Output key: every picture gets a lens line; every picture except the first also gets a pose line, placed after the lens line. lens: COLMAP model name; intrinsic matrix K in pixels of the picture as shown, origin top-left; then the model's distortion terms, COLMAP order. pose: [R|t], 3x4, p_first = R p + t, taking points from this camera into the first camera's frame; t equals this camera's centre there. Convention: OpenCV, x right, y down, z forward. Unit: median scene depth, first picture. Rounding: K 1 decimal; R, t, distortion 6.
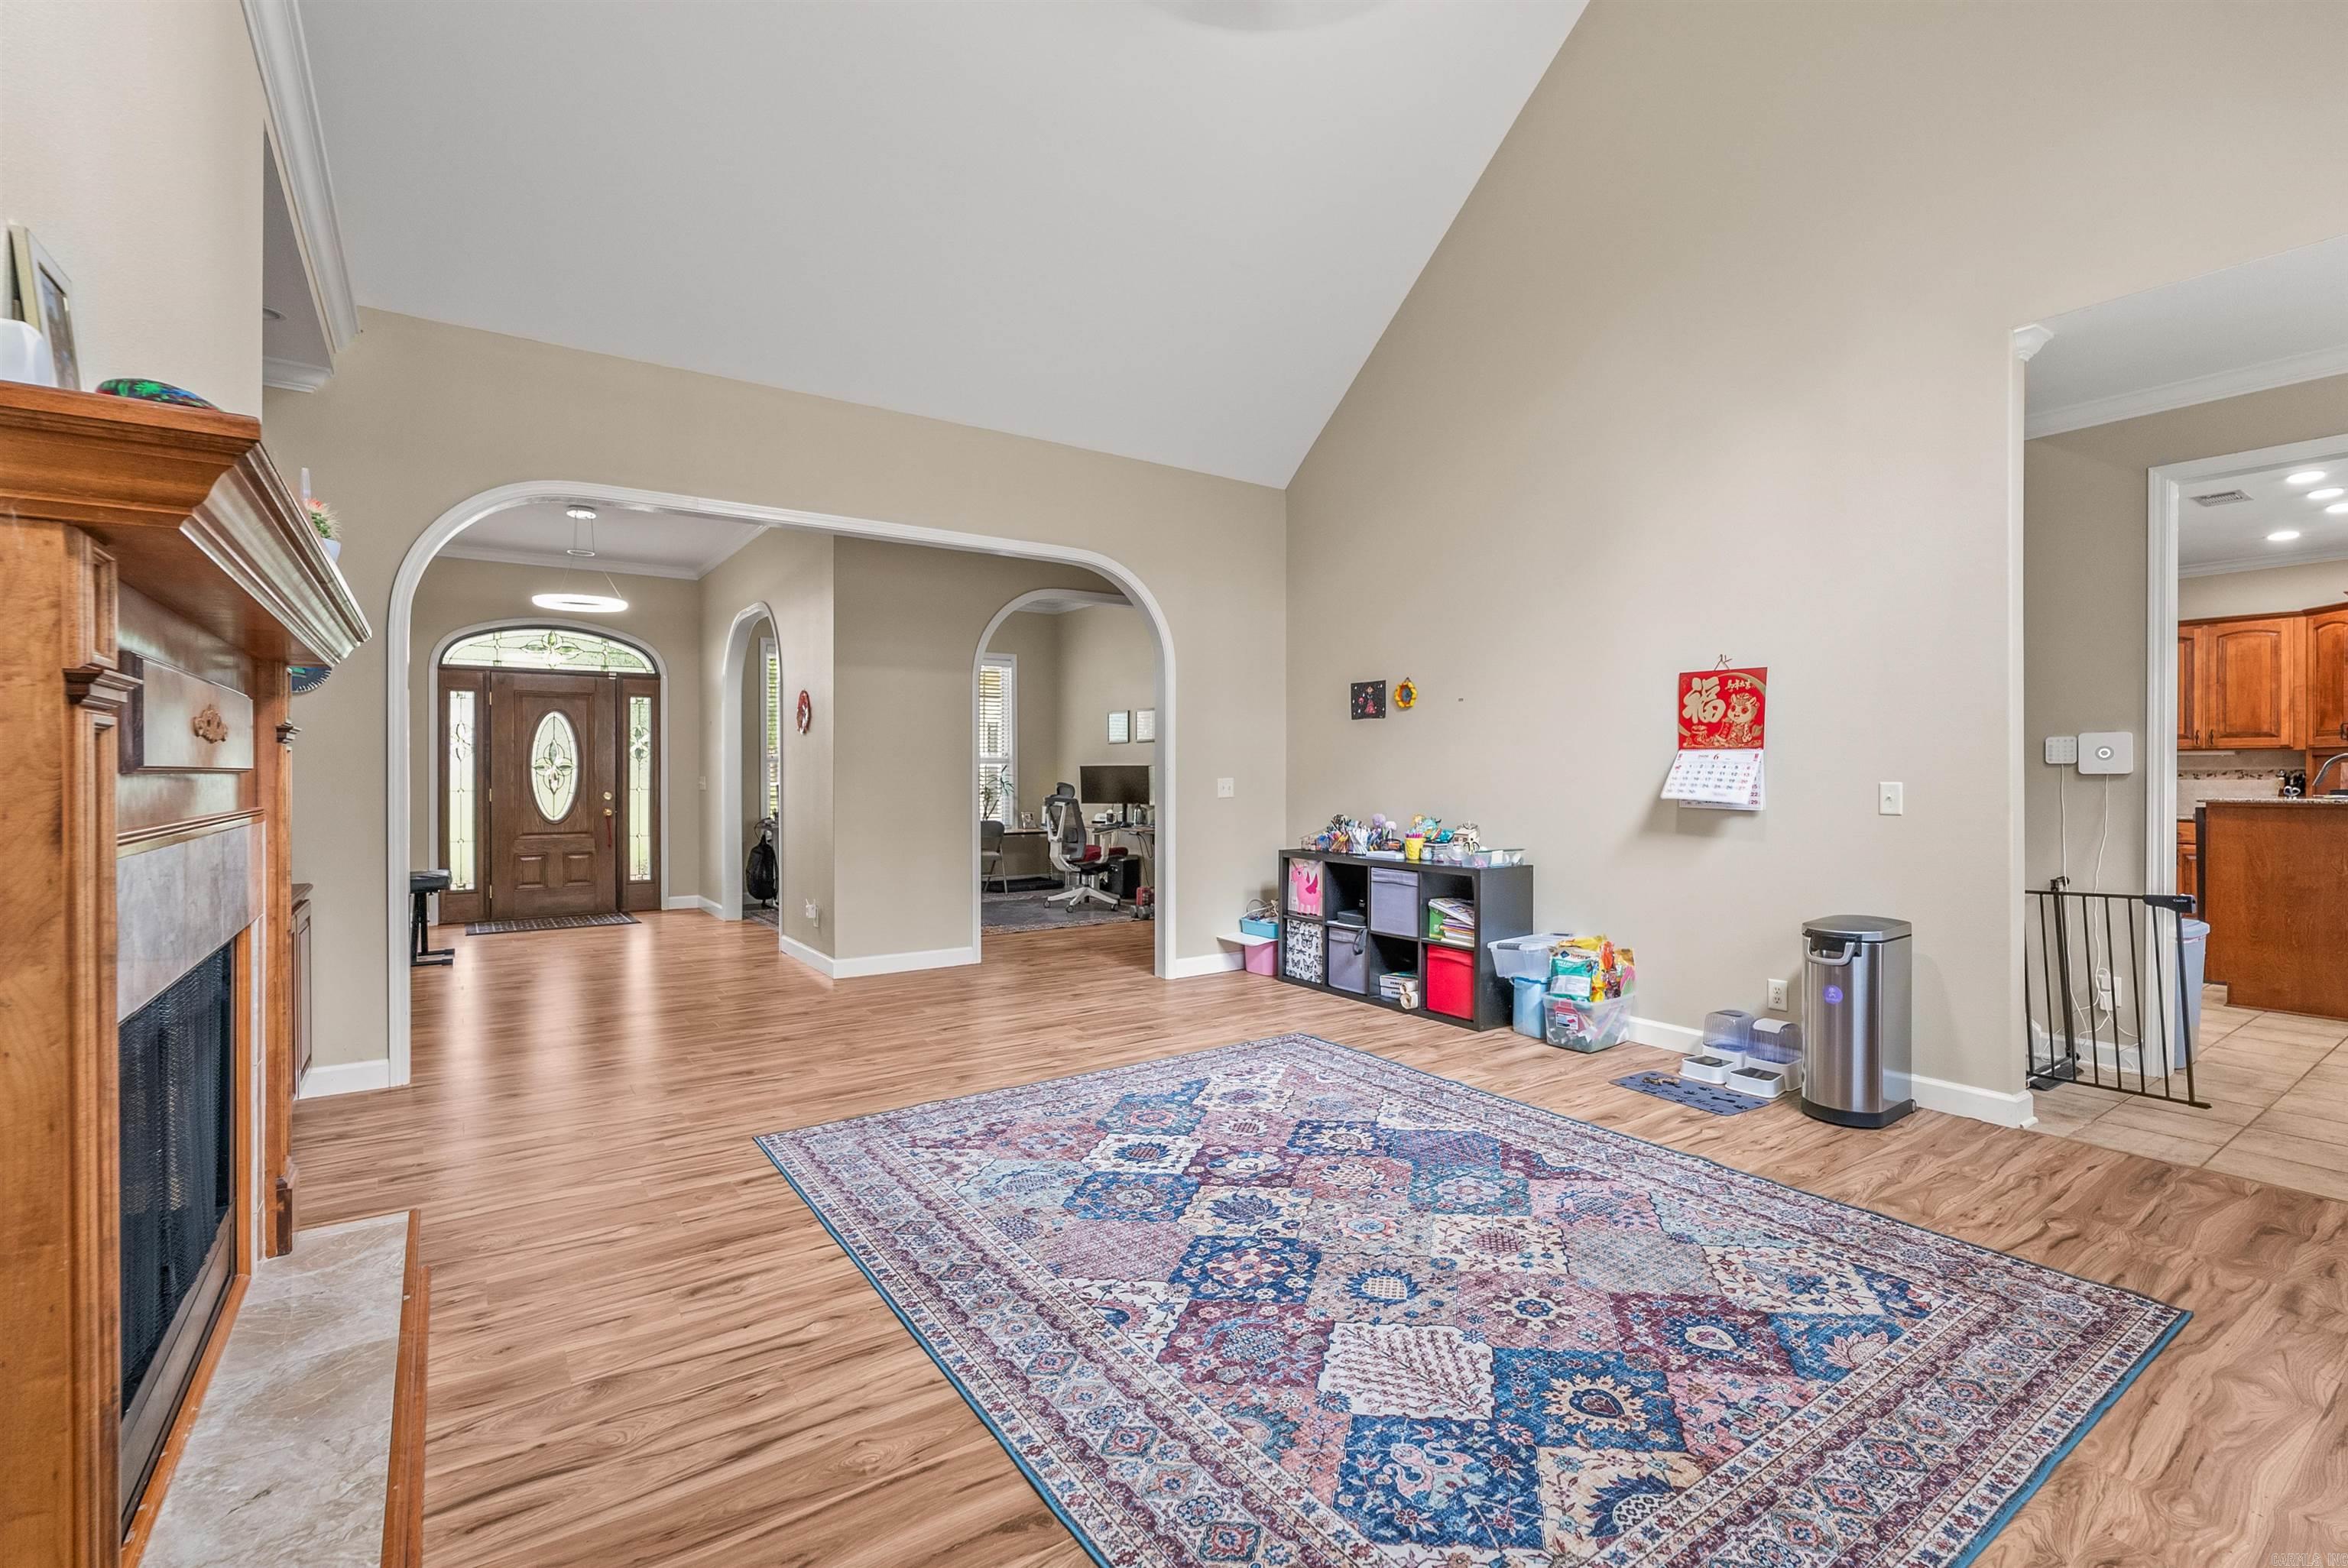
lens RADIAL K [[1052.3, 0, 1180.5], [0, 1052.3, 776.0], [0, 0, 1]] dist [-0.010899, 0.000779]
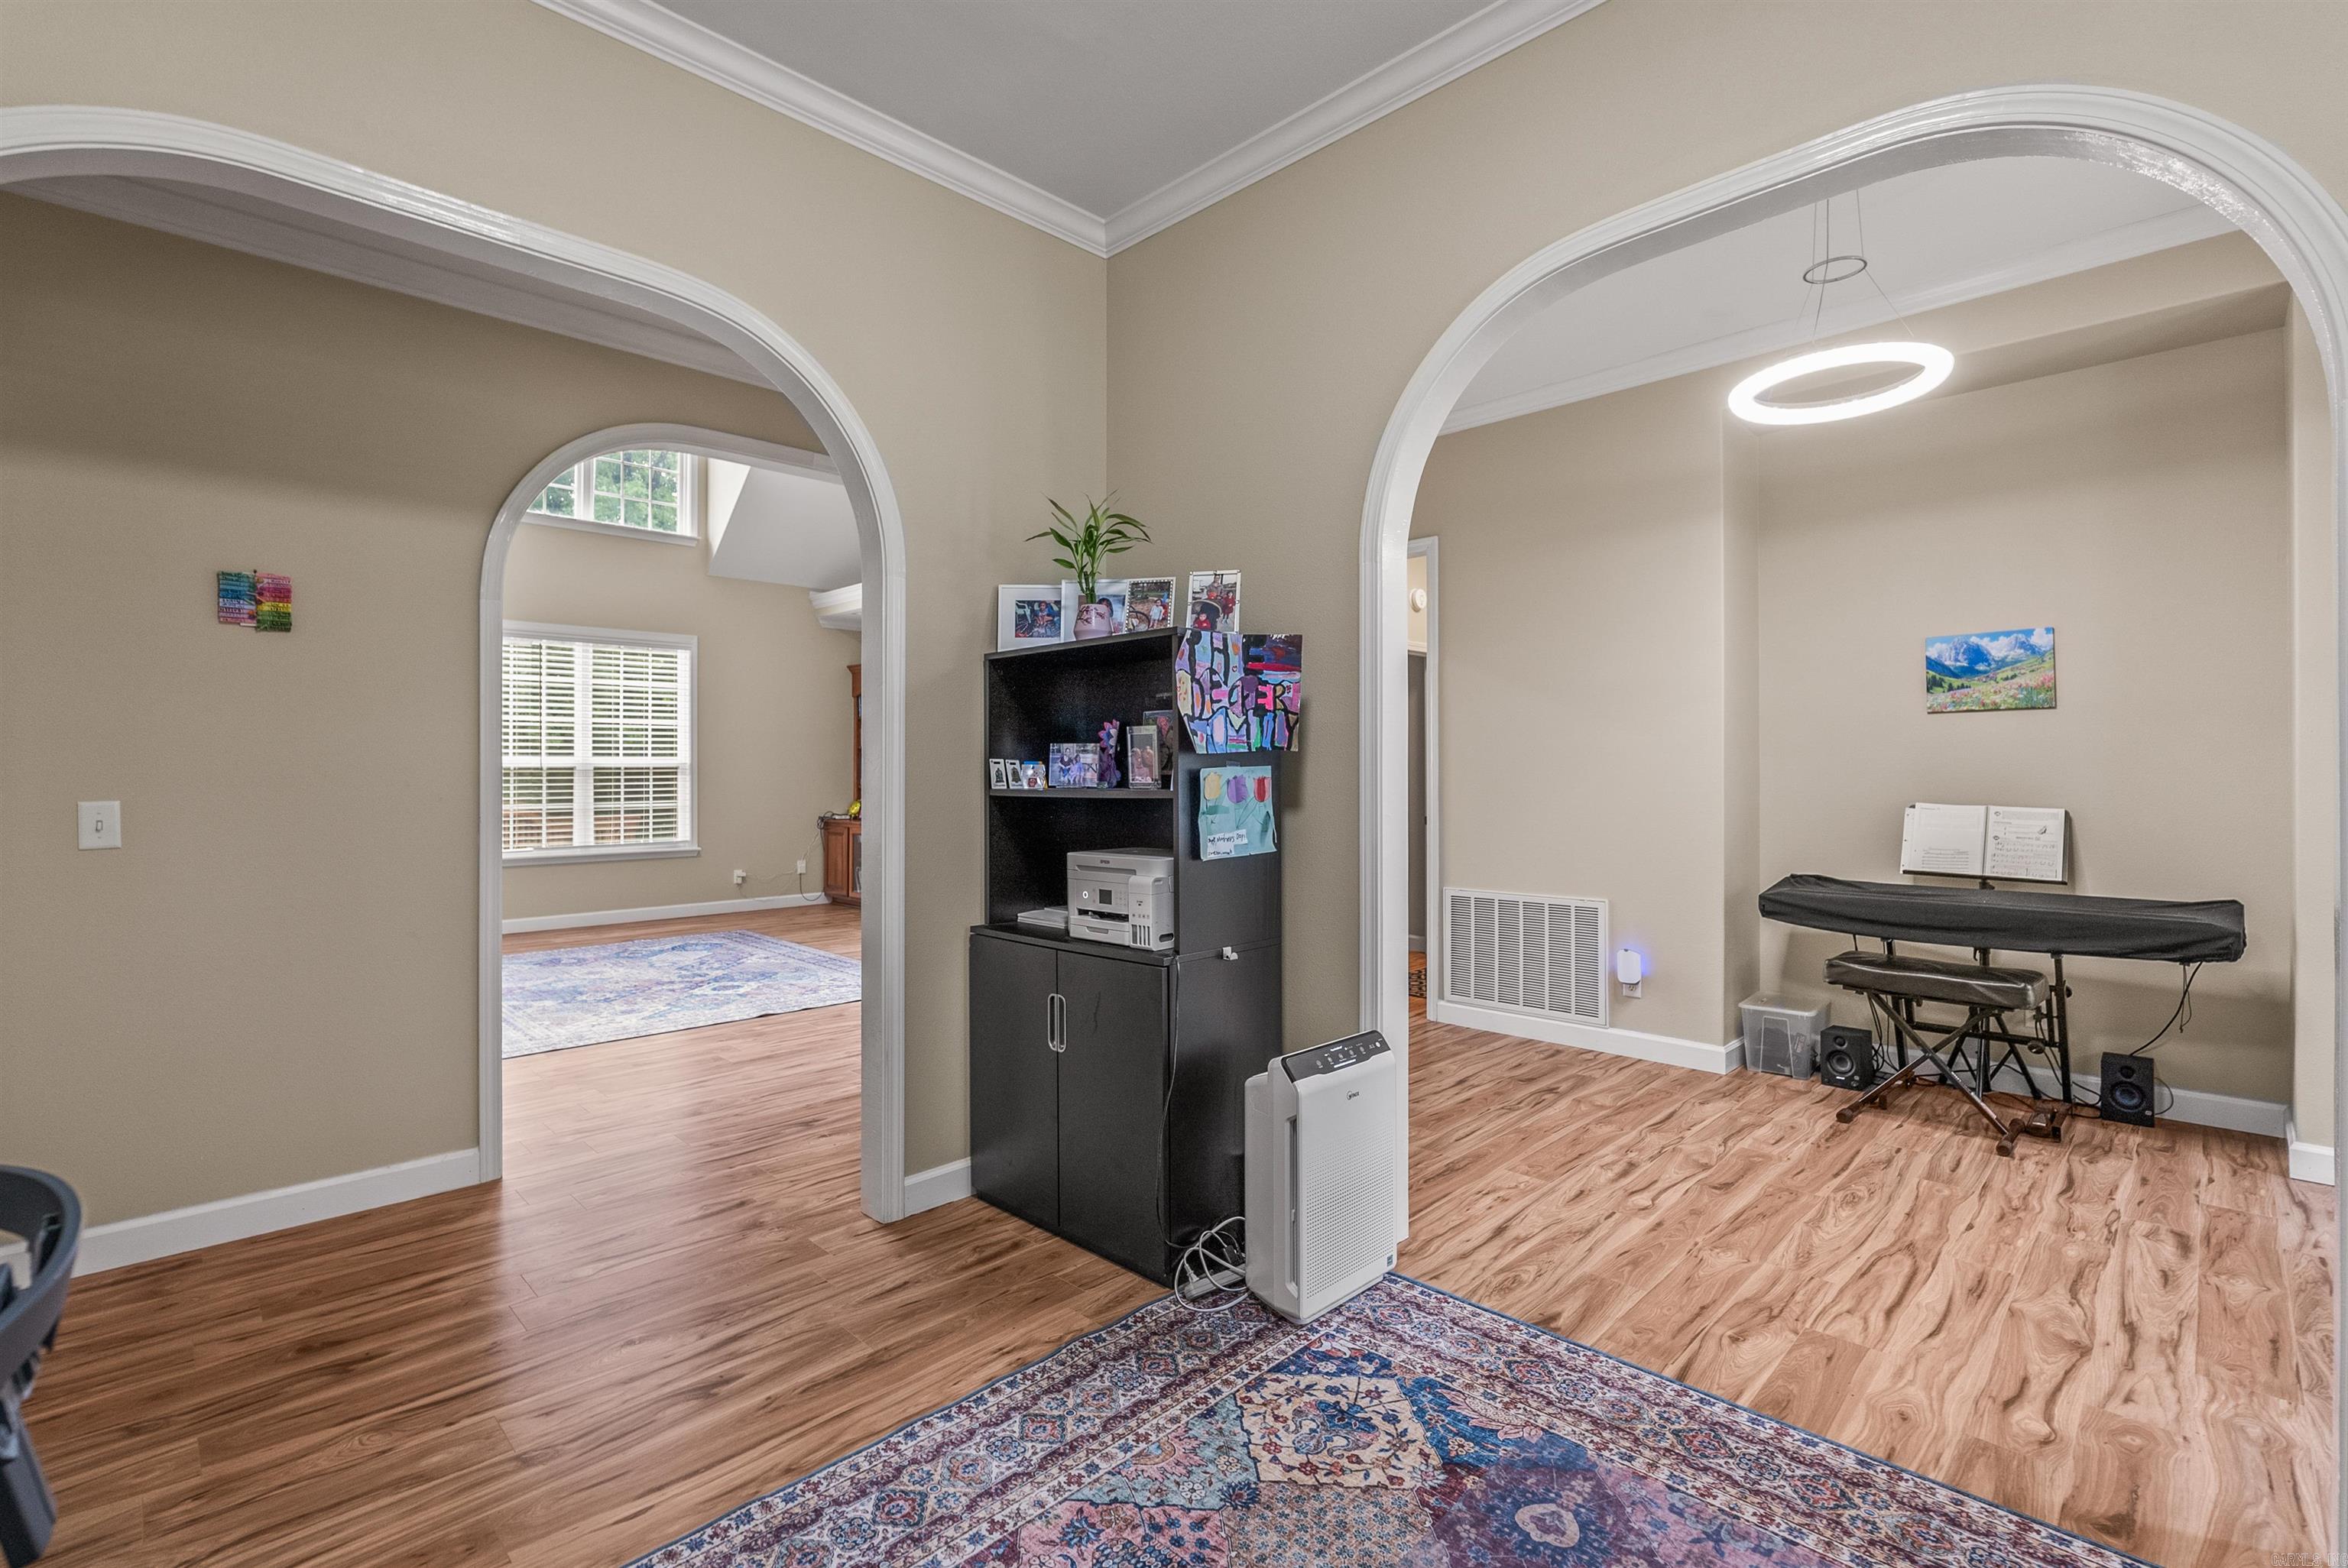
lens RADIAL K [[1040.0, 0, 1162.1], [0, 1040.0, 780.5], [0, 0, 1]] dist [-0.012742, -0.000200]
pose [[-0.183368, 0.003208, 0.983039, -0.135955], [0.010015, 0.999949, -0.001395, -0.008271], [-0.982993, 0.009589, -0.183391, 1.020820]]
